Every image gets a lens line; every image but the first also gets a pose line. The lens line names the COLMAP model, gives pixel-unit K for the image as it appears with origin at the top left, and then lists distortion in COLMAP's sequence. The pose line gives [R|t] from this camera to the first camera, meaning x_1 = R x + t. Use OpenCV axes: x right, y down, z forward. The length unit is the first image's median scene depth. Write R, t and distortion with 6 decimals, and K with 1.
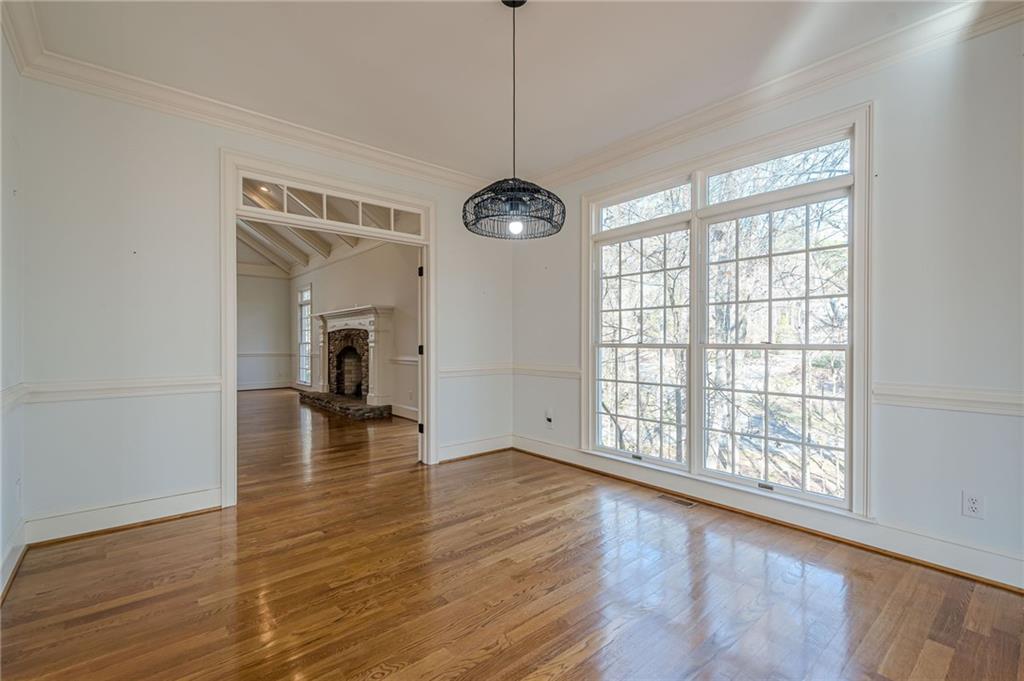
lens RADIAL K [[449.9, 0, 509.6], [0, 449.9, 341.5], [0, 0, 1]] dist [0.005476, -0.000076]
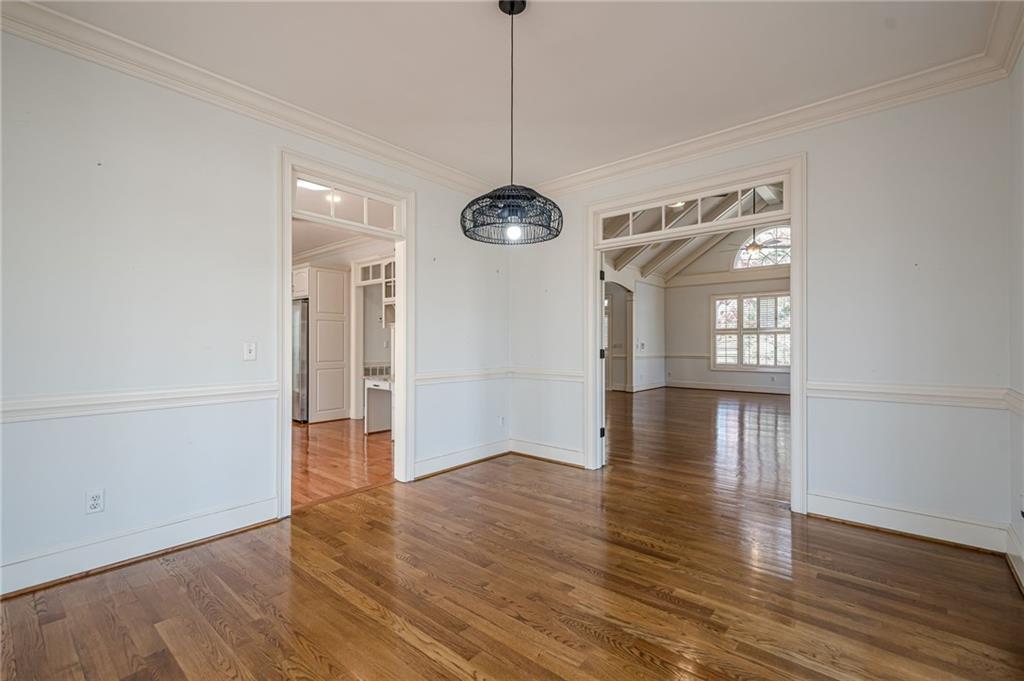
lens RADIAL K [[449.9, 0, 509.5], [0, 449.9, 343.5], [0, 0, 1]] dist [0.005476, -0.000076]
pose [[0.152693, -0.004549, -0.988263, 0.757528], [-0.002554, 0.999984, -0.004997, 0.000233], [0.988270, 0.003287, 0.152679, 0.642781]]
